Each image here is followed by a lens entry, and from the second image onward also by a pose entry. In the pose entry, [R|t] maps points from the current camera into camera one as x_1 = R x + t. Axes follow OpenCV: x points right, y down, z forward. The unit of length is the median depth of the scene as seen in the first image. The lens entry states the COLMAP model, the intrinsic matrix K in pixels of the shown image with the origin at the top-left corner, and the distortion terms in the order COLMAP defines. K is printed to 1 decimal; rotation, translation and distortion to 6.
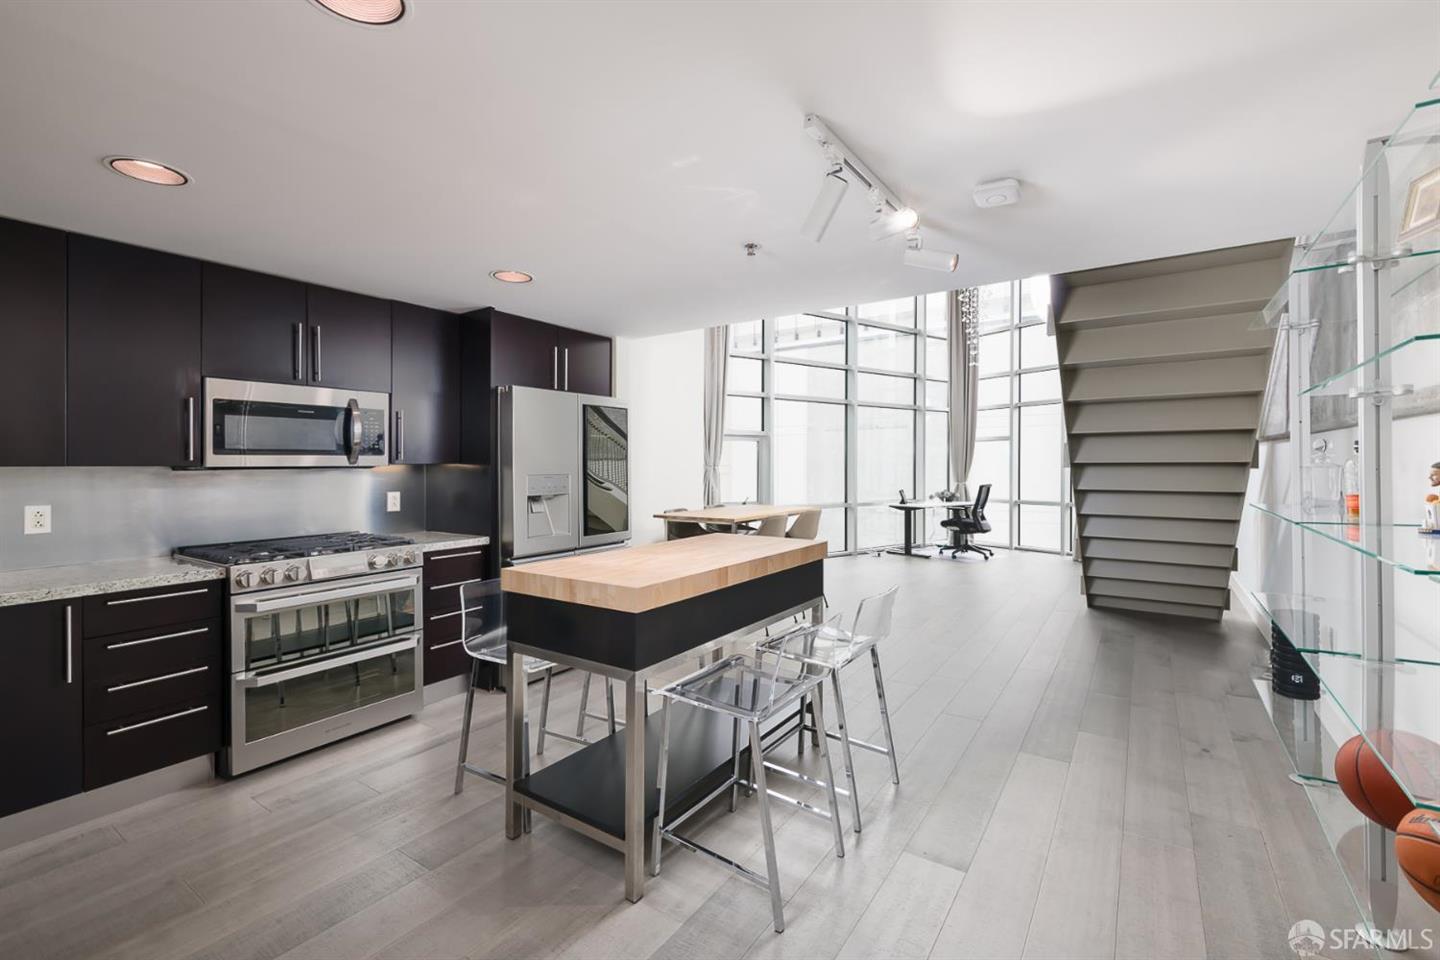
lens RADIAL K [[610.5, 0, 785.6], [0, 610.5, 460.1], [0, 0, 1]] dist [-0.002888, -0.002305]
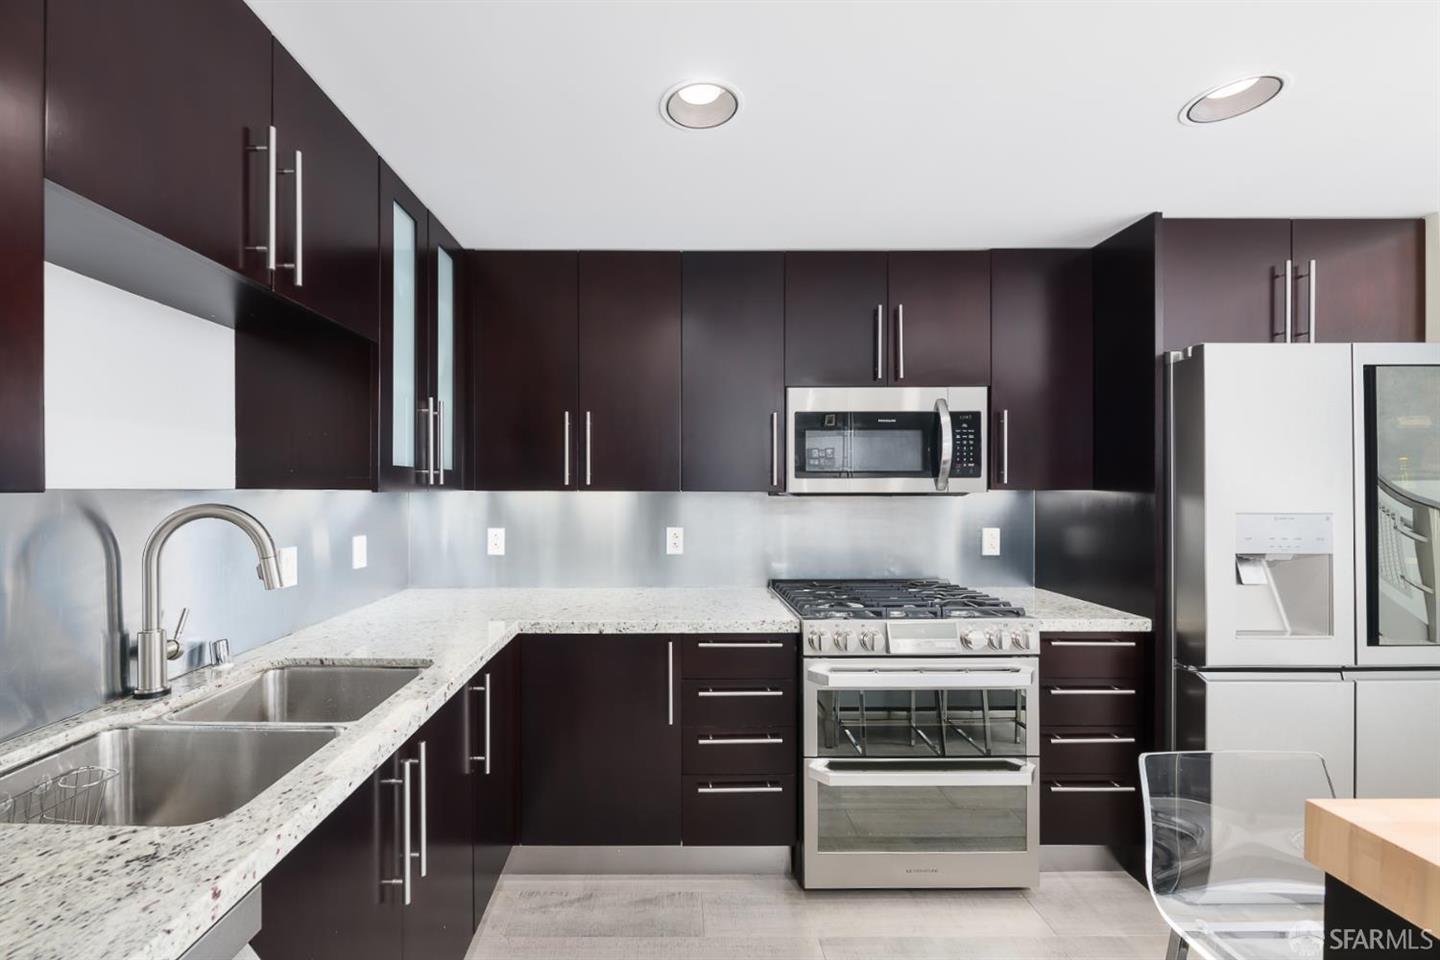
lens RADIAL K [[610.5, 0, 706.4], [0, 610.5, 484.9], [0, 0, 1]] dist [-0.002888, -0.002305]
pose [[0.548921, -0.000788, -0.835874, -0.282302], [0.001228, 0.999999, -0.000137, 0.000462], [0.835873, -0.000951, 0.548921, 0.403843]]
